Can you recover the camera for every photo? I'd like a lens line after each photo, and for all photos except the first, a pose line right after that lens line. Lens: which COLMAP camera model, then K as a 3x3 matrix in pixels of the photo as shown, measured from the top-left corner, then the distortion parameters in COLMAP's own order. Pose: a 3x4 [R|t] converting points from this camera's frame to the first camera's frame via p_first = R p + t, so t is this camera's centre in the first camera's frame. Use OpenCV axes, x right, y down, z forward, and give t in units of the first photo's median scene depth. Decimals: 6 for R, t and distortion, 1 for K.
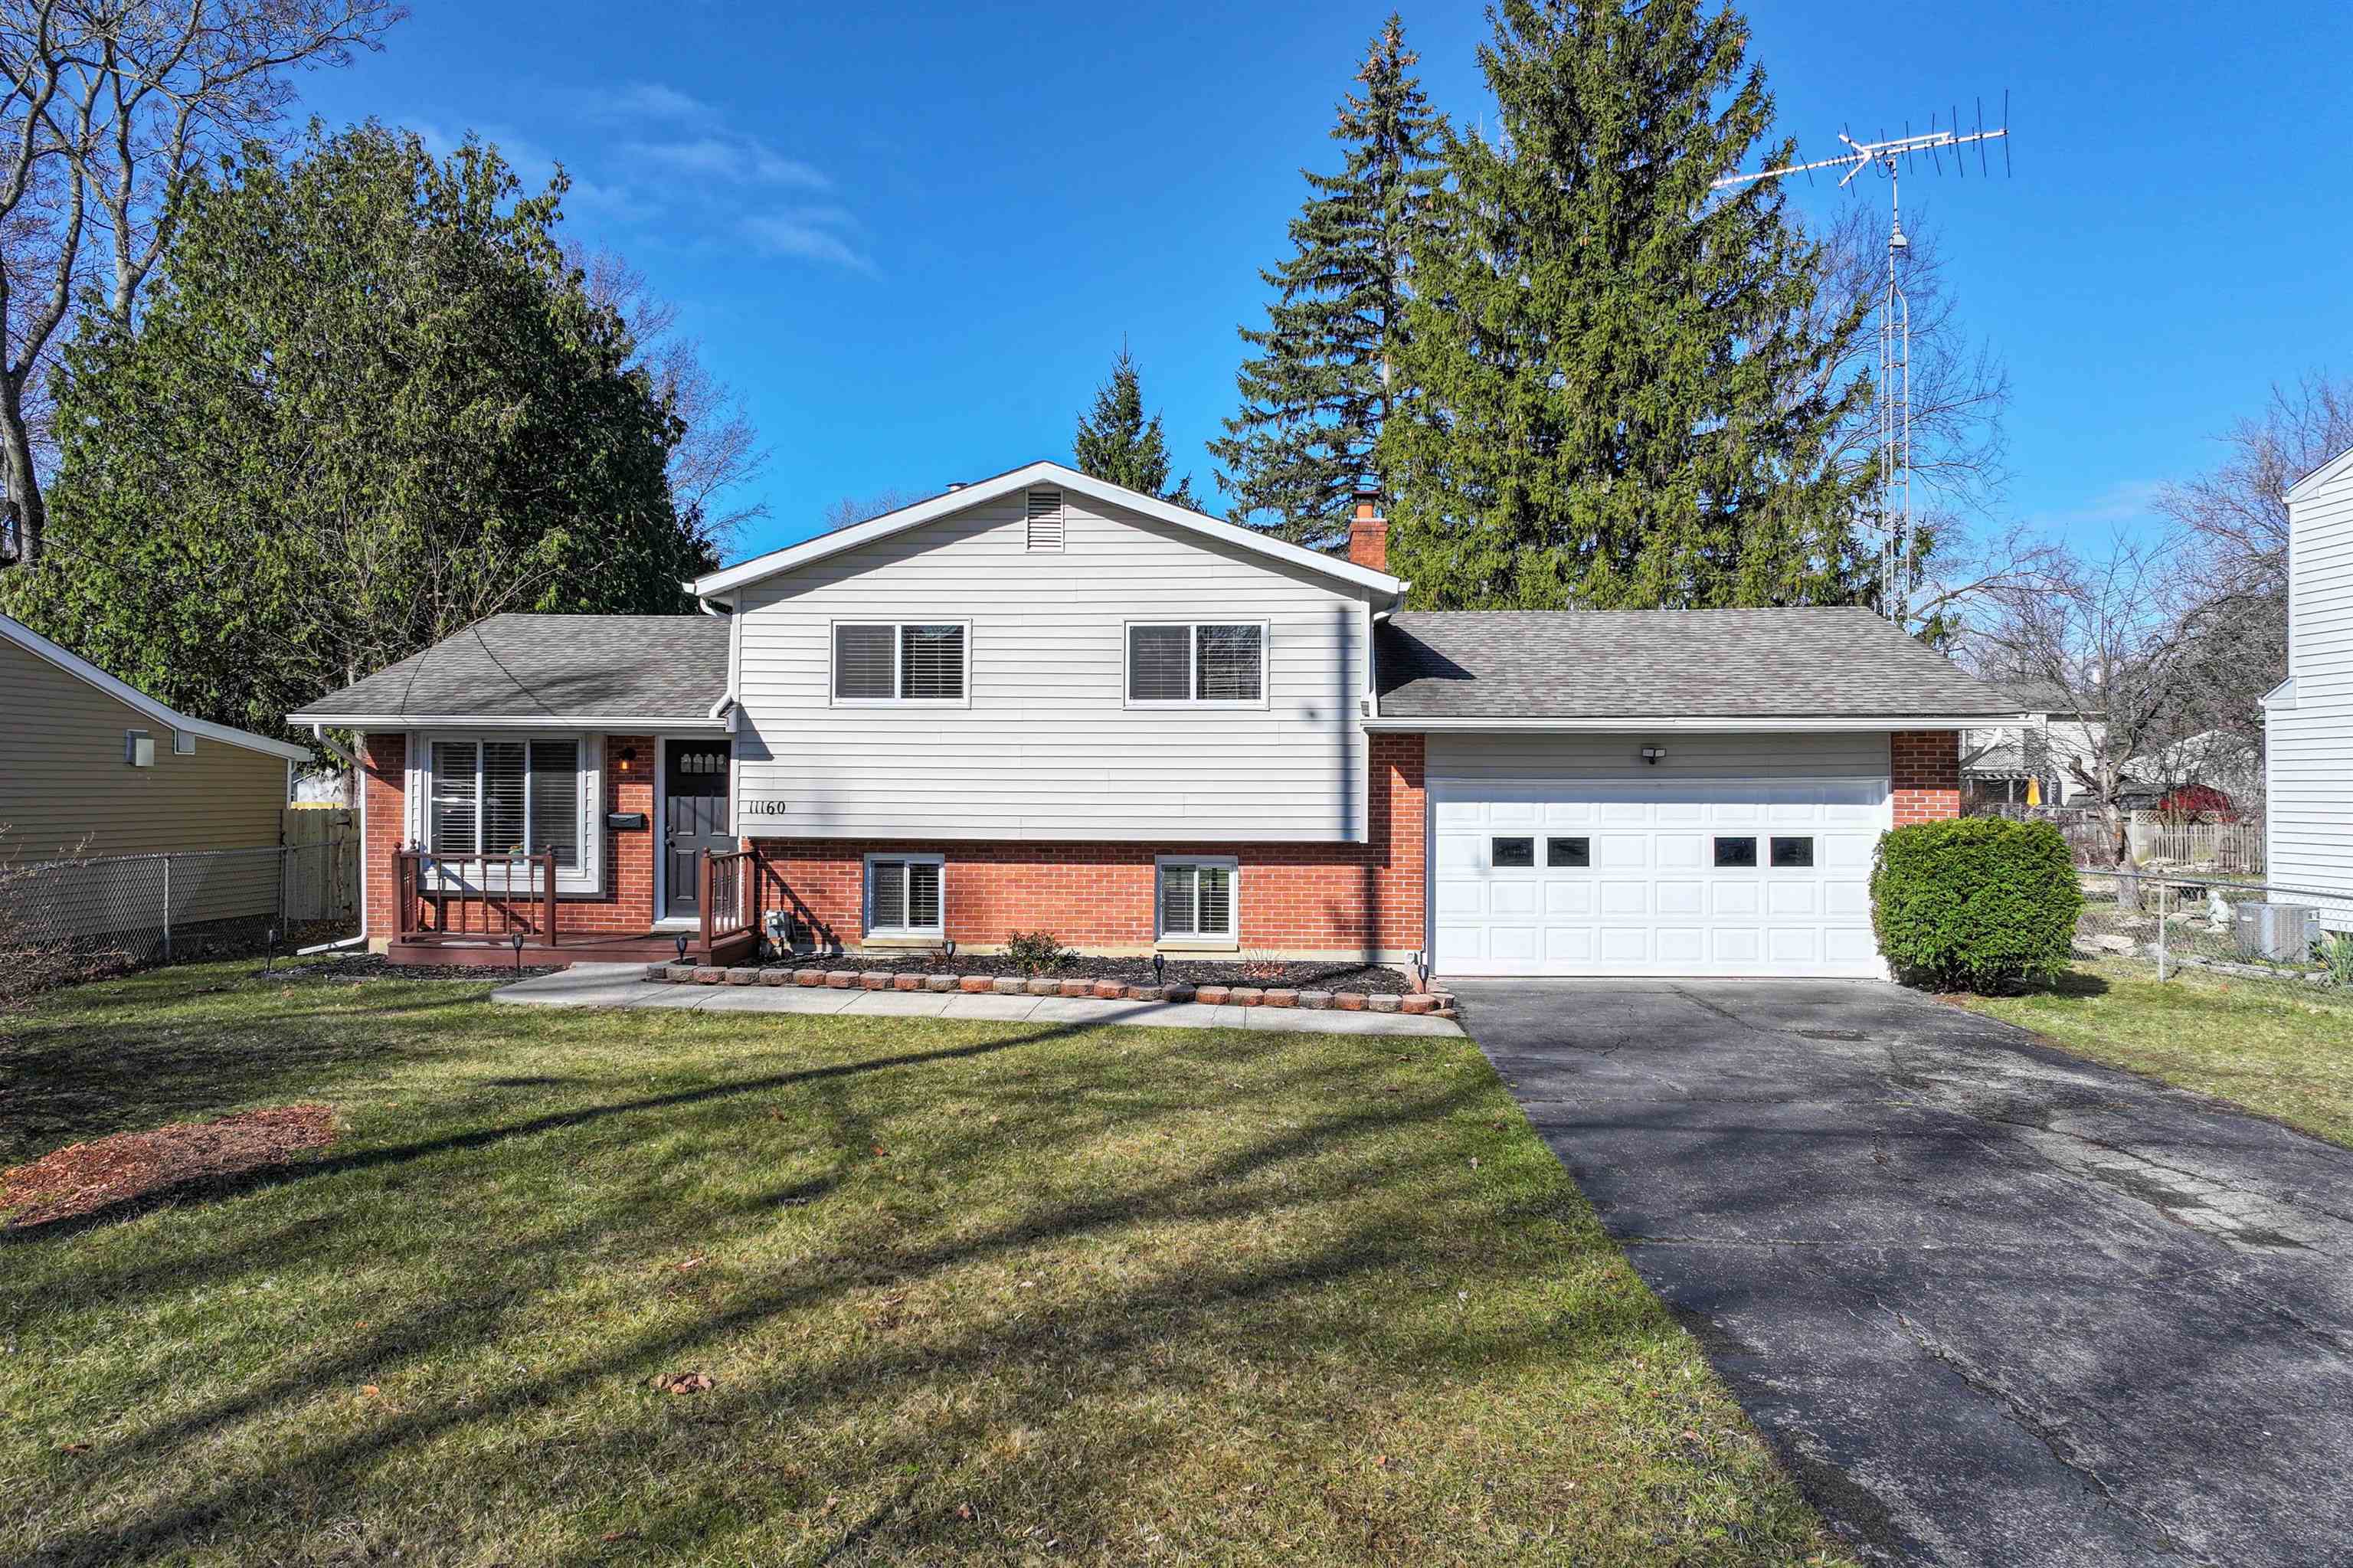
lens RADIAL K [[1639.0, 0, 1176.5], [0, 1639.0, 784.0], [0, 0, 1]] dist [0.003350, 0.007083]
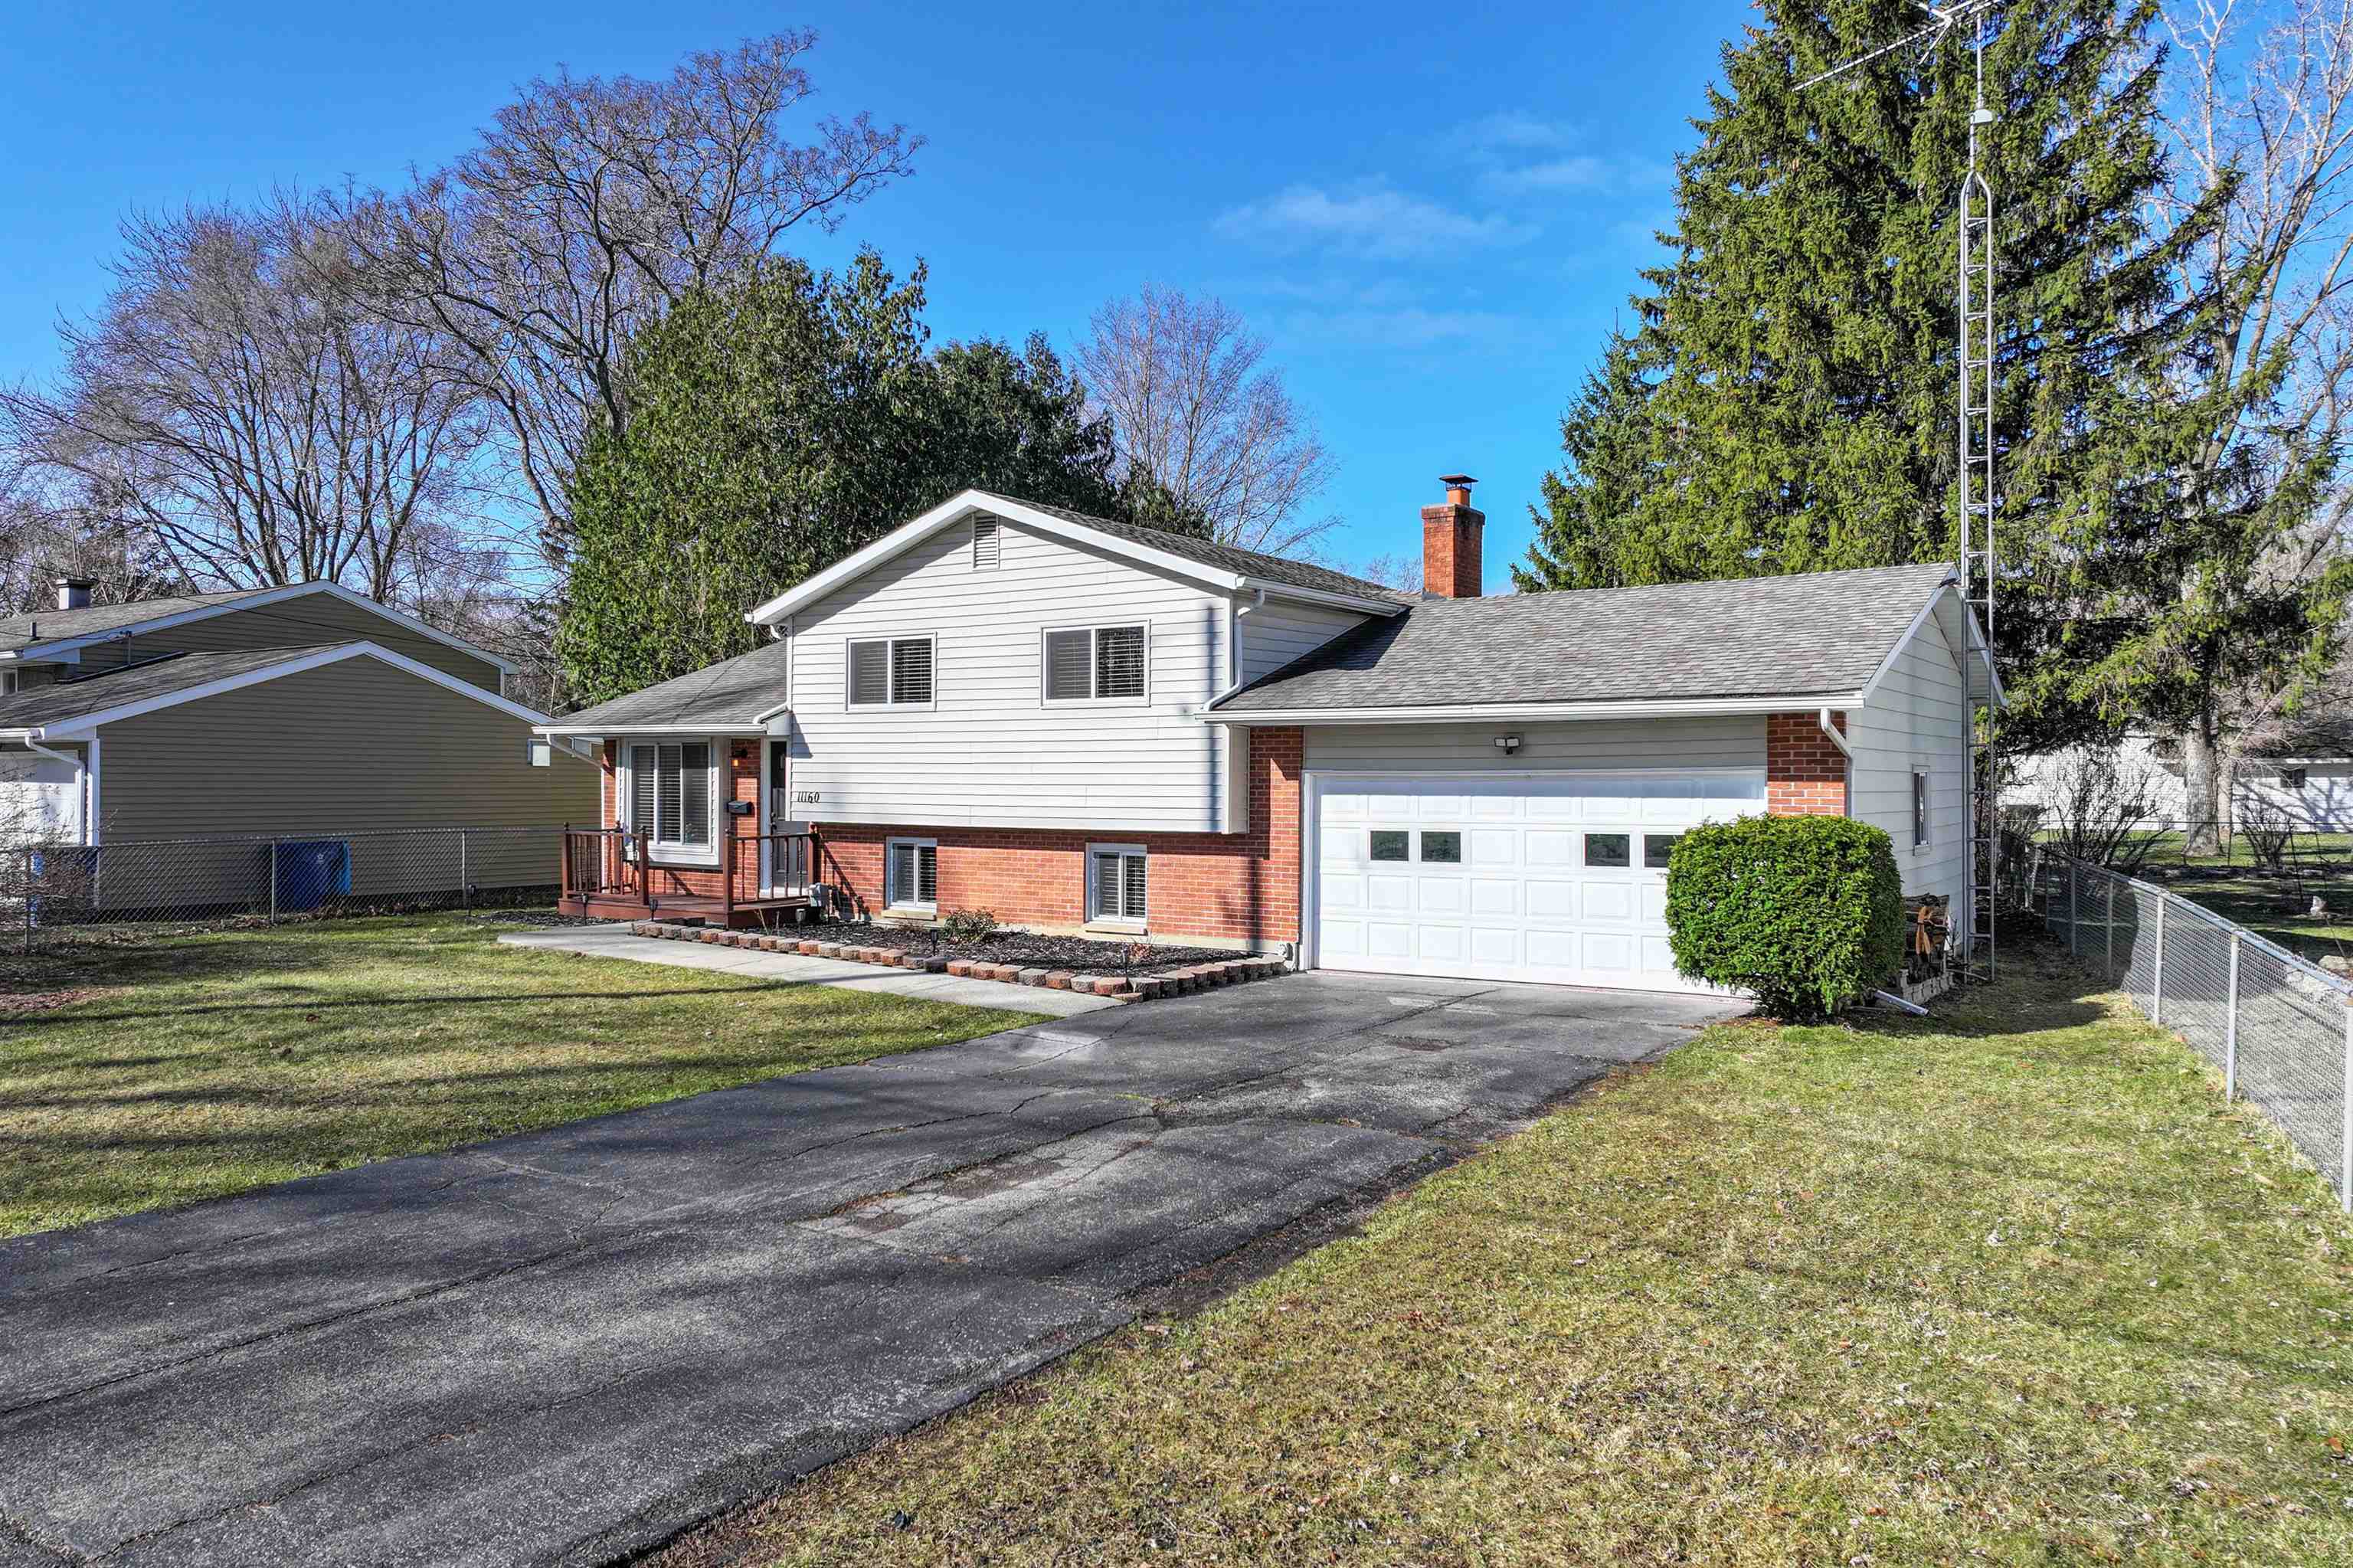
lens RADIAL K [[1639.0, 0, 1176.5], [0, 1639.0, 784.0], [0, 0, 1]] dist [0.003350, 0.007083]
pose [[0.866490, -0.000012, -0.499195, 0.576811], [0.001160, 0.999997, 0.001990, 0.002582], [0.499194, -0.002303, 0.866487, 0.094247]]
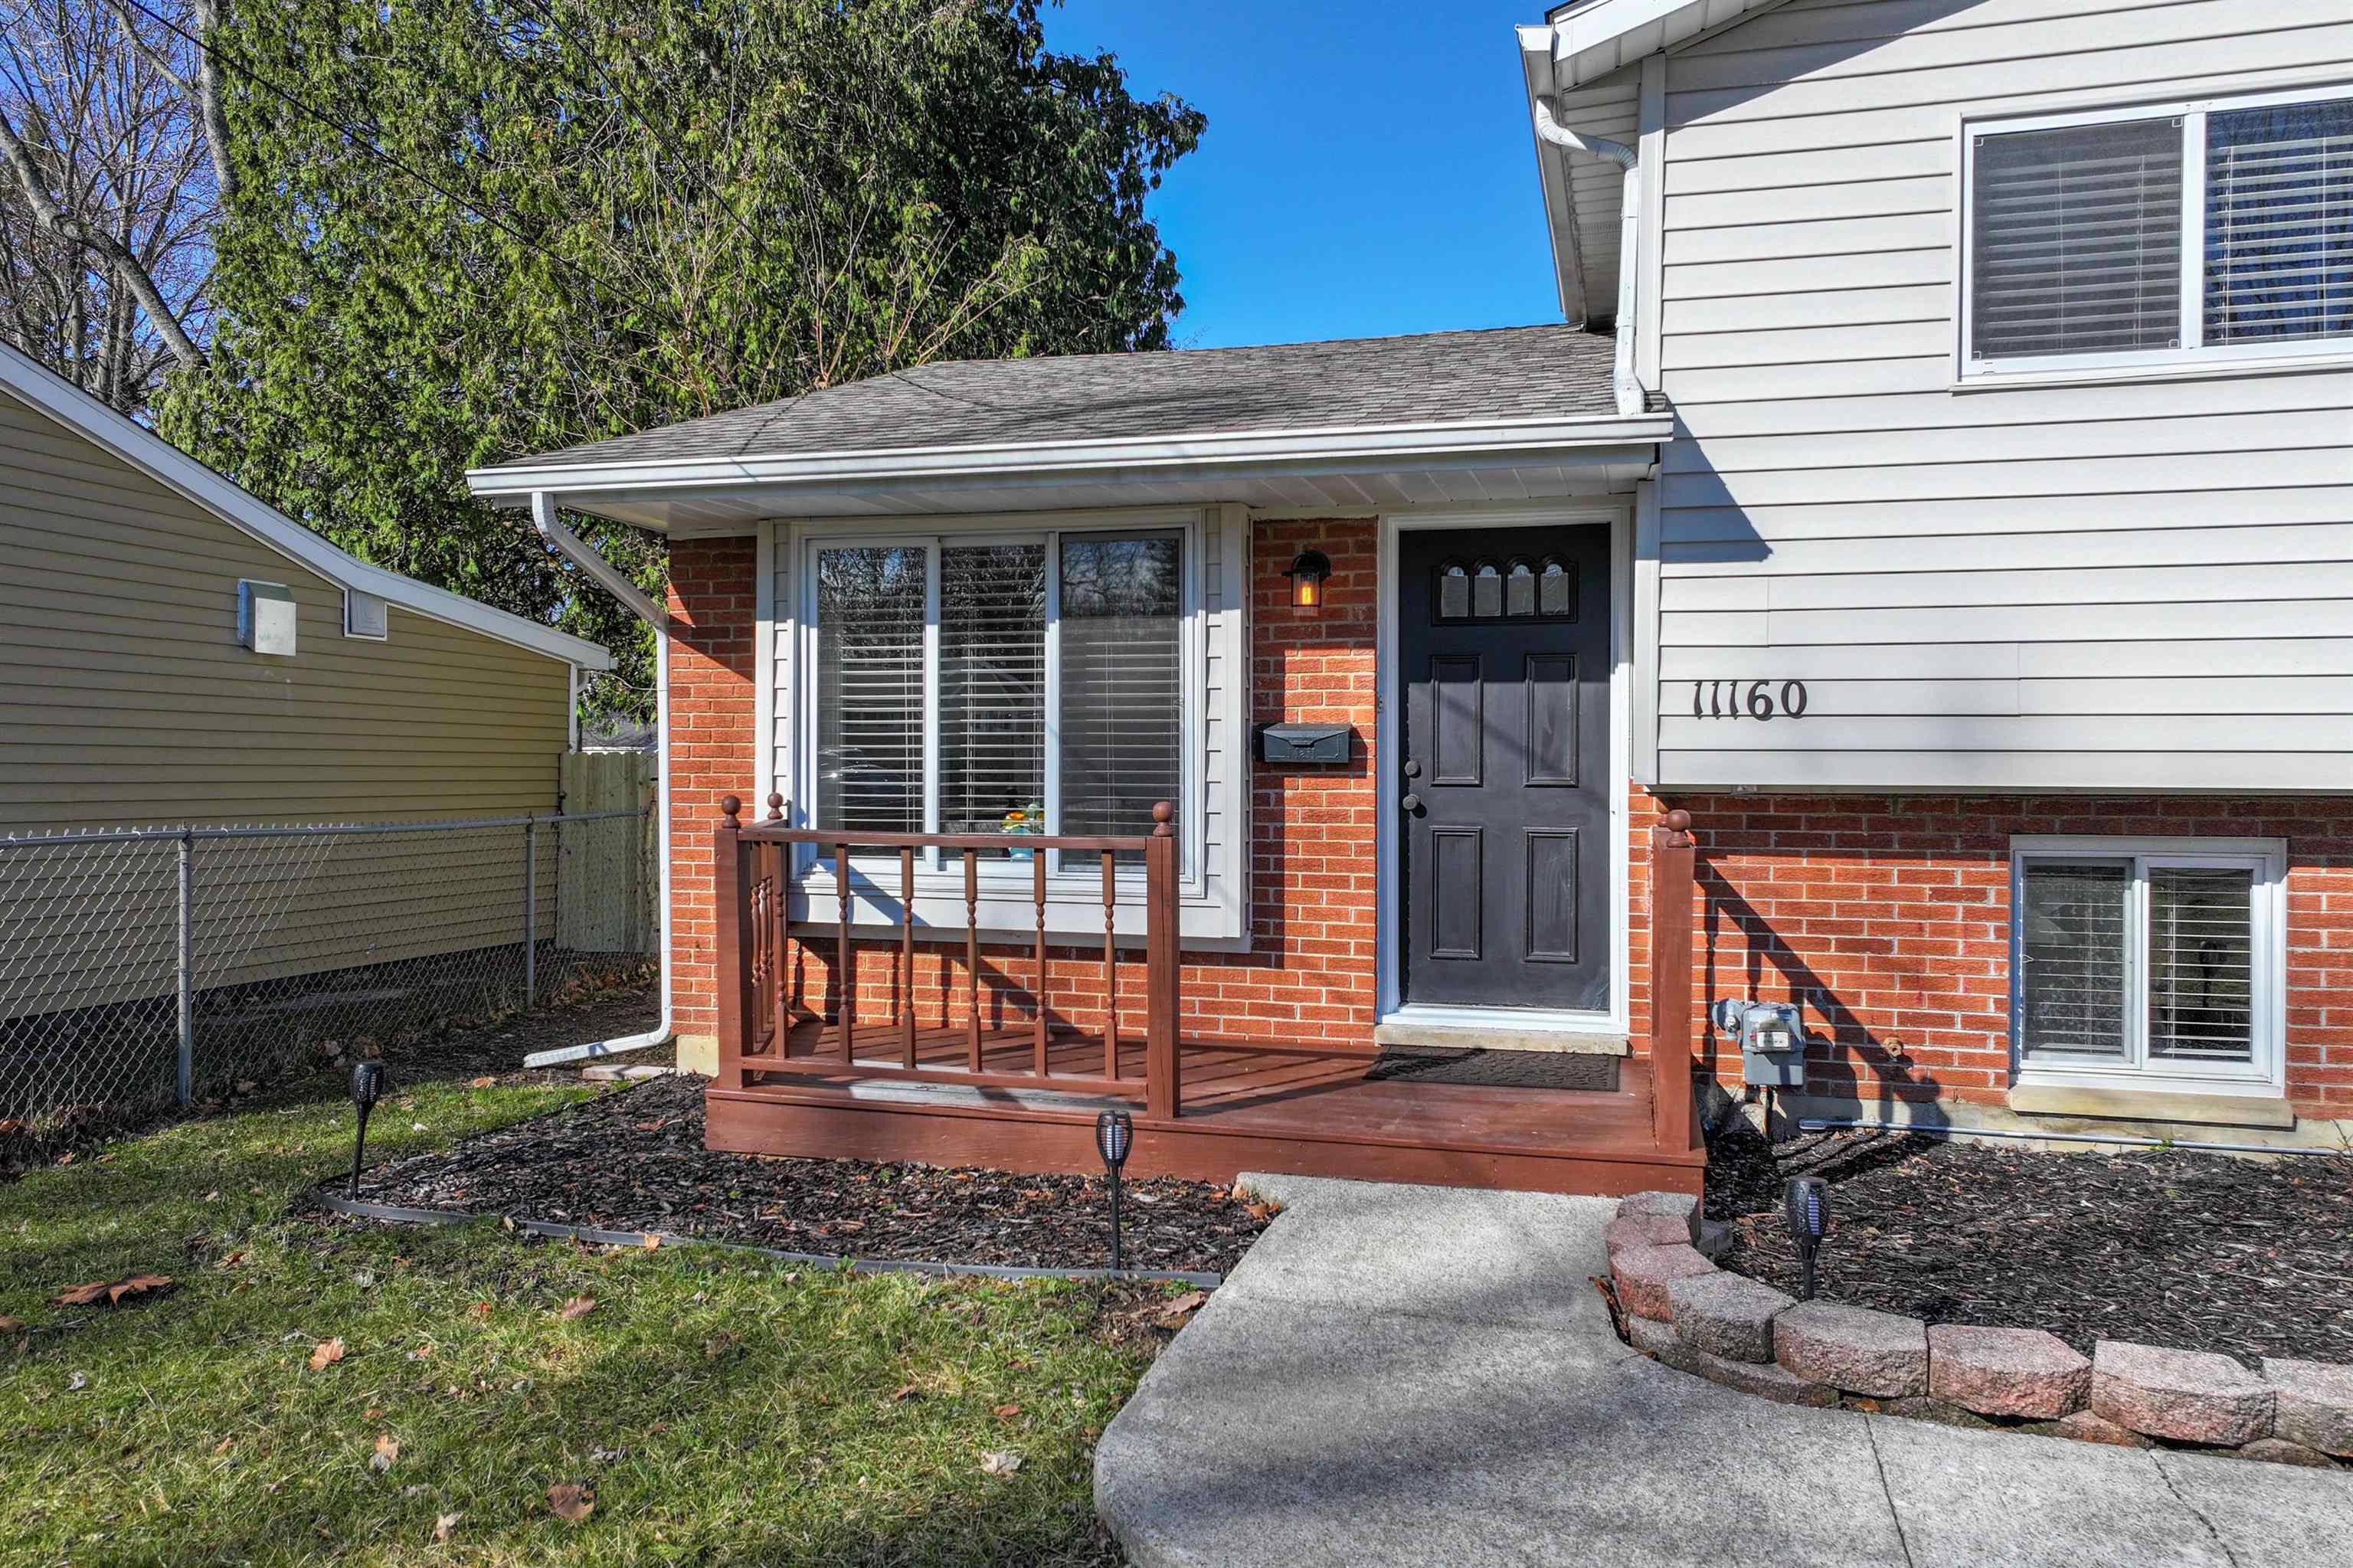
lens RADIAL K [[1639.6, 0, 1176.5], [0, 1639.6, 784.0], [0, 0, 1]] dist [0.010735, -0.005023]
pose [[0.979734, -0.000921, -0.200302, -0.294829], [0.001898, 0.999987, 0.004687, 0.029807], [0.200295, -0.004972, 0.979723, 0.639685]]
